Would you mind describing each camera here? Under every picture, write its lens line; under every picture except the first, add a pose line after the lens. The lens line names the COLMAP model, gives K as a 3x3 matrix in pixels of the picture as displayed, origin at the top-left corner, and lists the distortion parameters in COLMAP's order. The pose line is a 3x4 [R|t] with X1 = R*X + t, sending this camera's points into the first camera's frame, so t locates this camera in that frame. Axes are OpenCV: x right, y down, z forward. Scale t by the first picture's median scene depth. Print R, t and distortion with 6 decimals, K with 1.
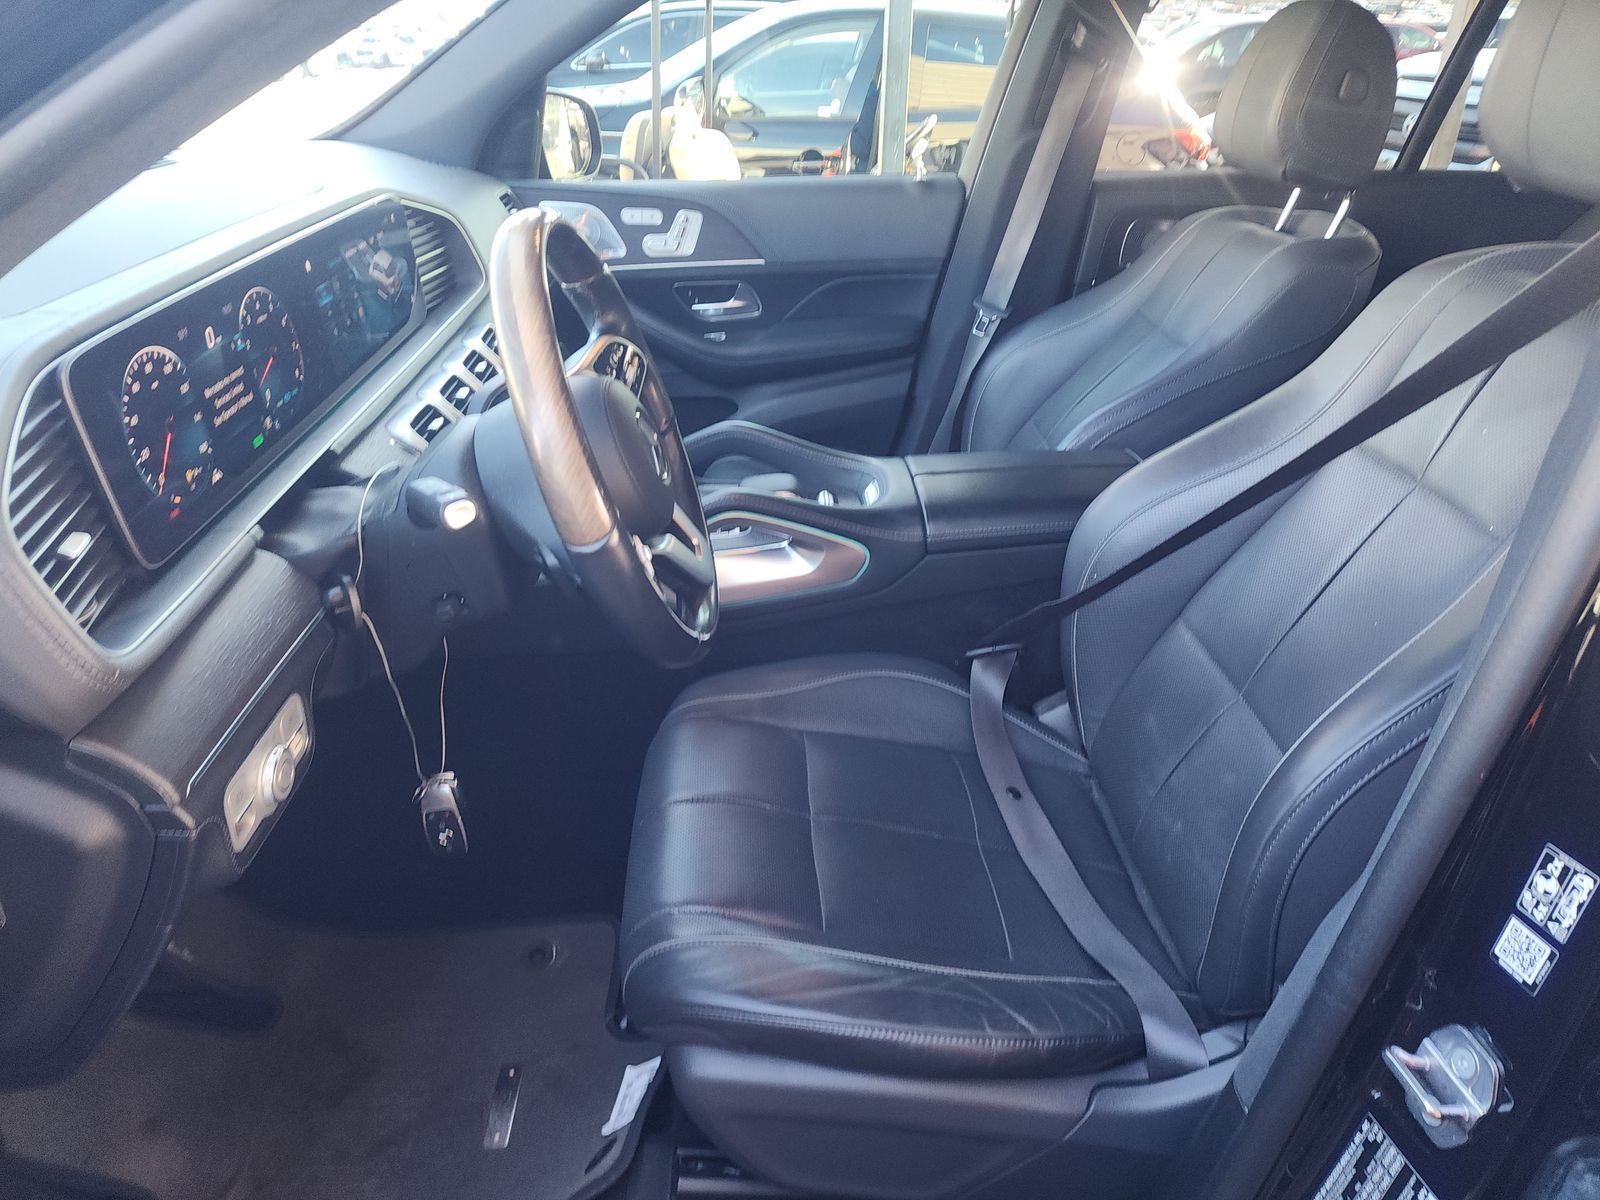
lens RADIAL K [[1095.7, 0, 801.6], [0, 1095.7, 597.9], [0, 0, 1]] dist [0.059611, -0.056975]
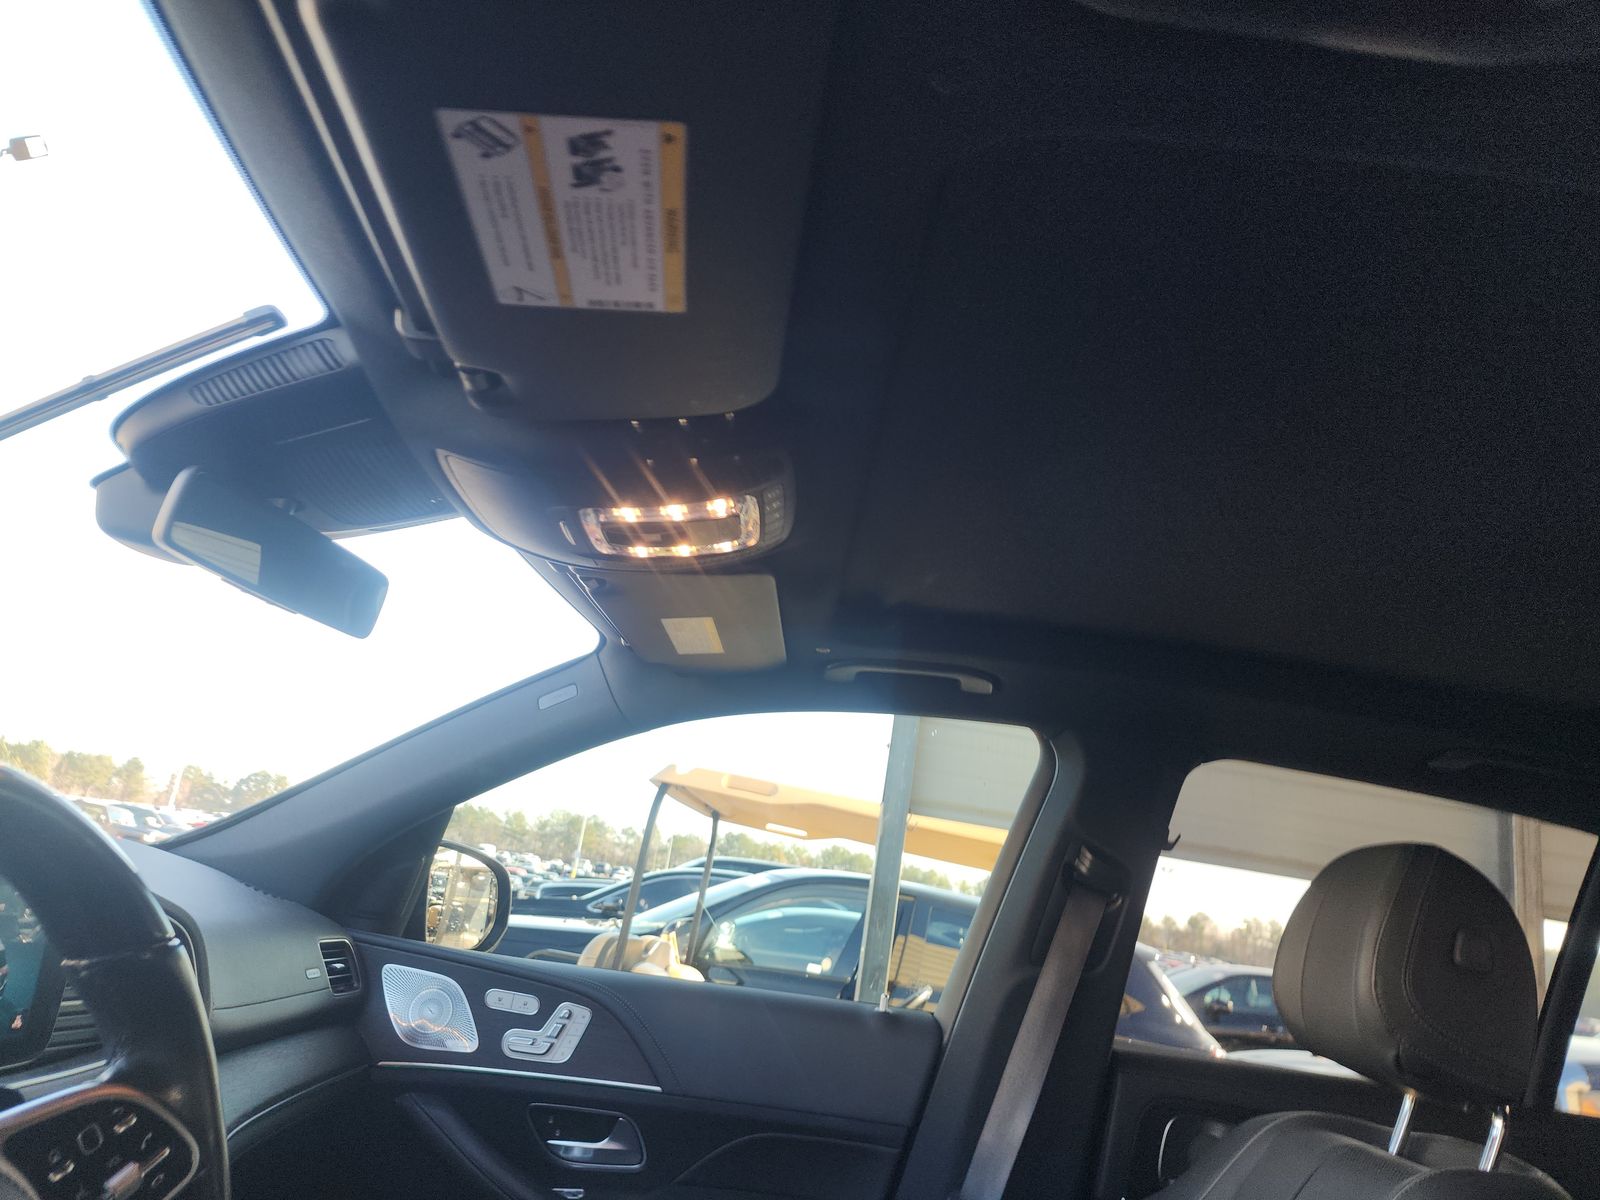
lens RADIAL K [[1095.7, 0, 798.4], [0, 1095.7, 604.3], [0, 0, 1]] dist [0.059611, -0.056975]
pose [[0.989391, 0.130817, -0.063189, 0.060656], [-0.138510, 0.718174, -0.681939, -0.052575], [-0.043828, 0.683456, 0.728674, 0.255449]]
